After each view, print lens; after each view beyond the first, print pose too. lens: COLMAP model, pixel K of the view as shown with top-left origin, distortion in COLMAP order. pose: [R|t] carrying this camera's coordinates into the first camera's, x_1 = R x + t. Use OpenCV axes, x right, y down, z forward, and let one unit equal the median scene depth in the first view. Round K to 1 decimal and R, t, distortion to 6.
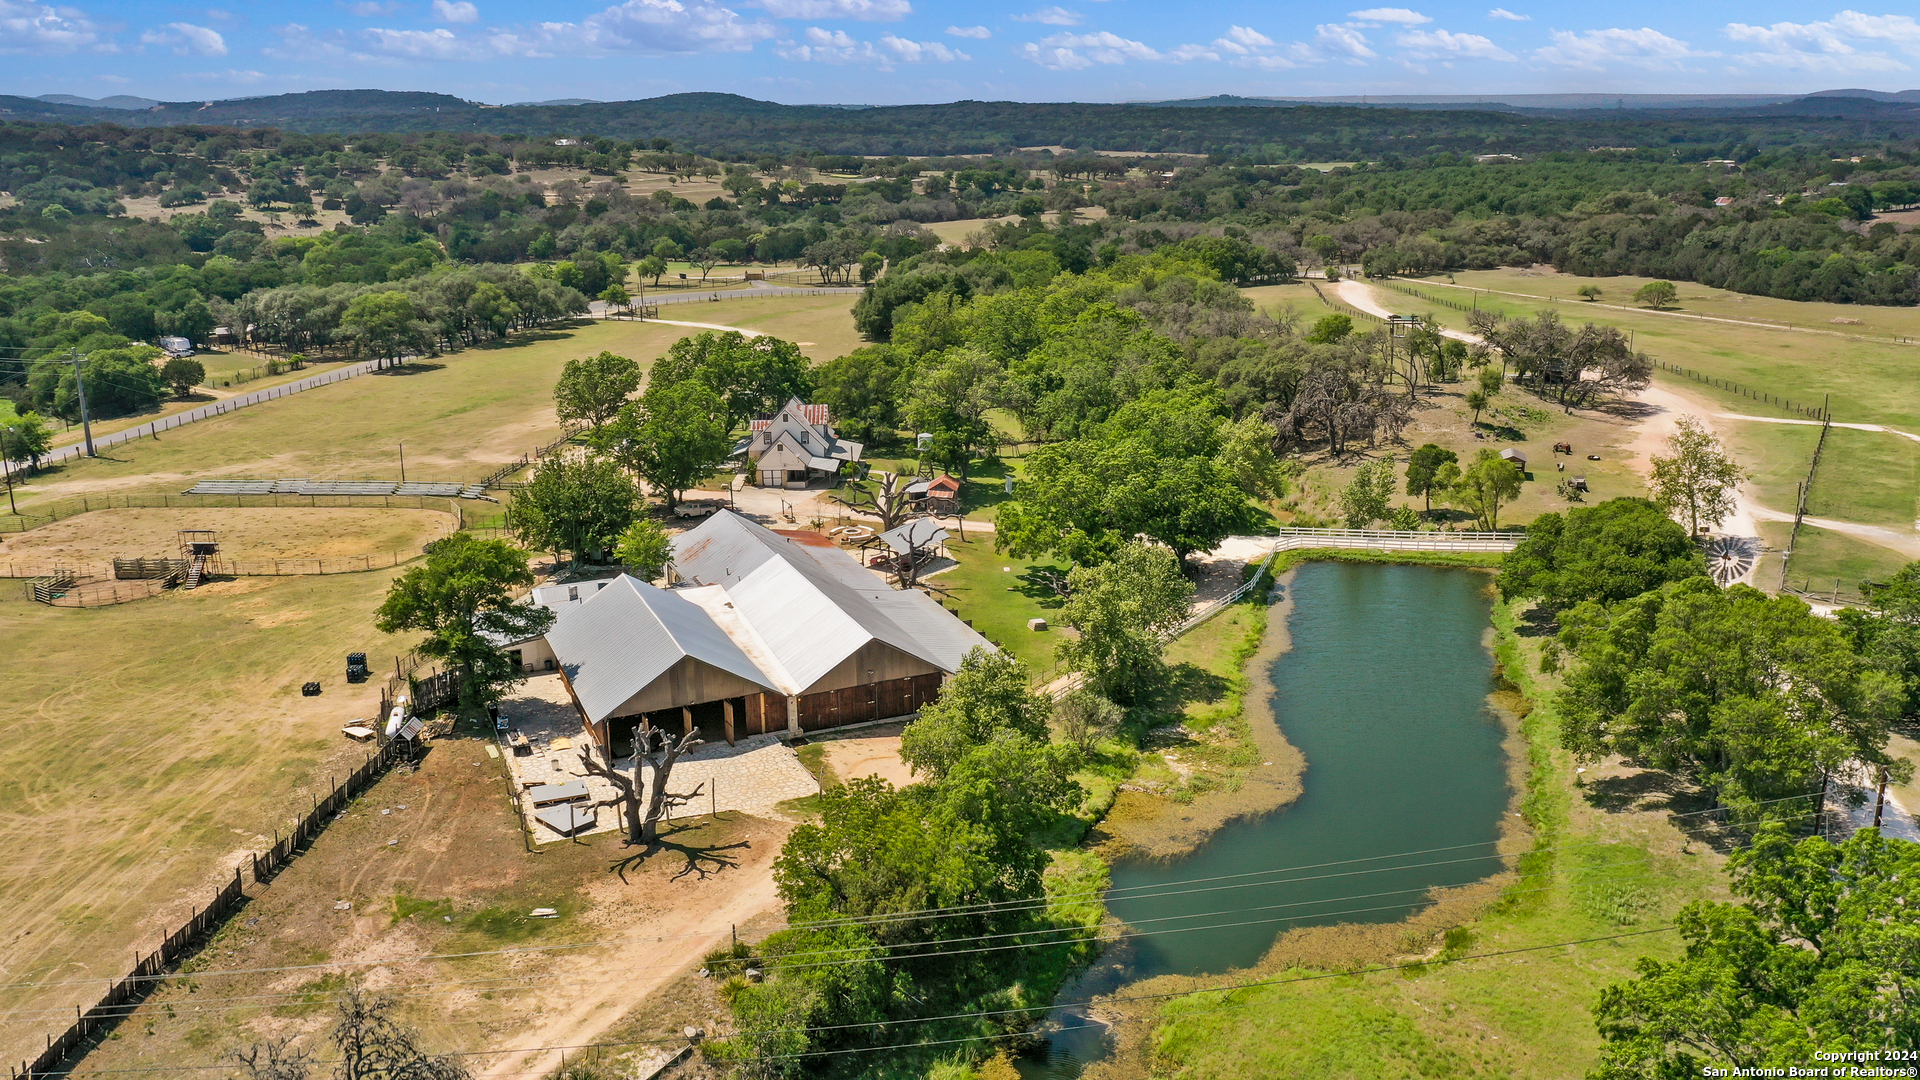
lens RADIAL K [[1970.2, 0, 960.0], [0, 1970.2, 540.0], [0, 0, 1]] dist [0.014151, 0.013269]
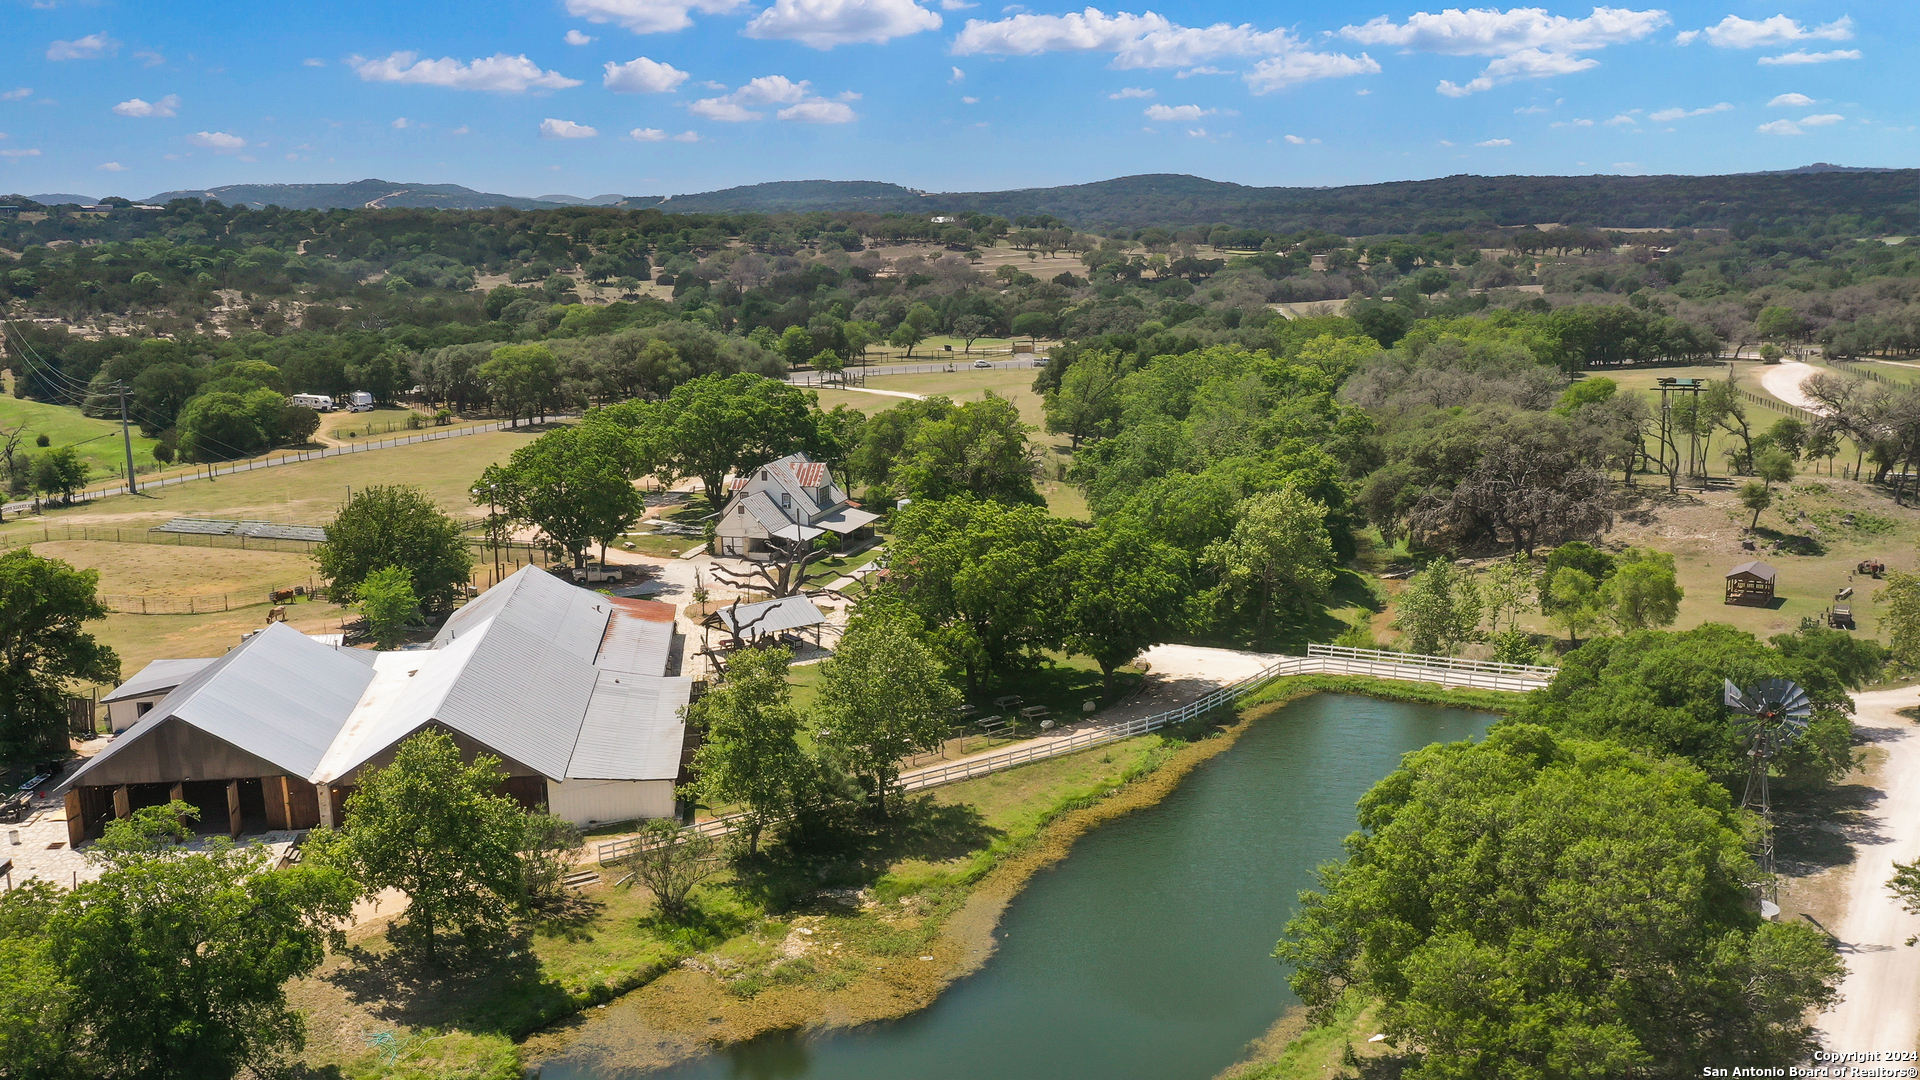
lens RADIAL K [[1970.2, 0, 960.0], [0, 1970.2, 540.0], [0, 0, 1]] dist [0.014151, 0.013269]
pose [[0.909723, 0.043840, -0.412895, 0.267405], [-0.076621, 0.995058, -0.063165, 0.008548], [0.408086, 0.089099, 0.908585, 0.236094]]
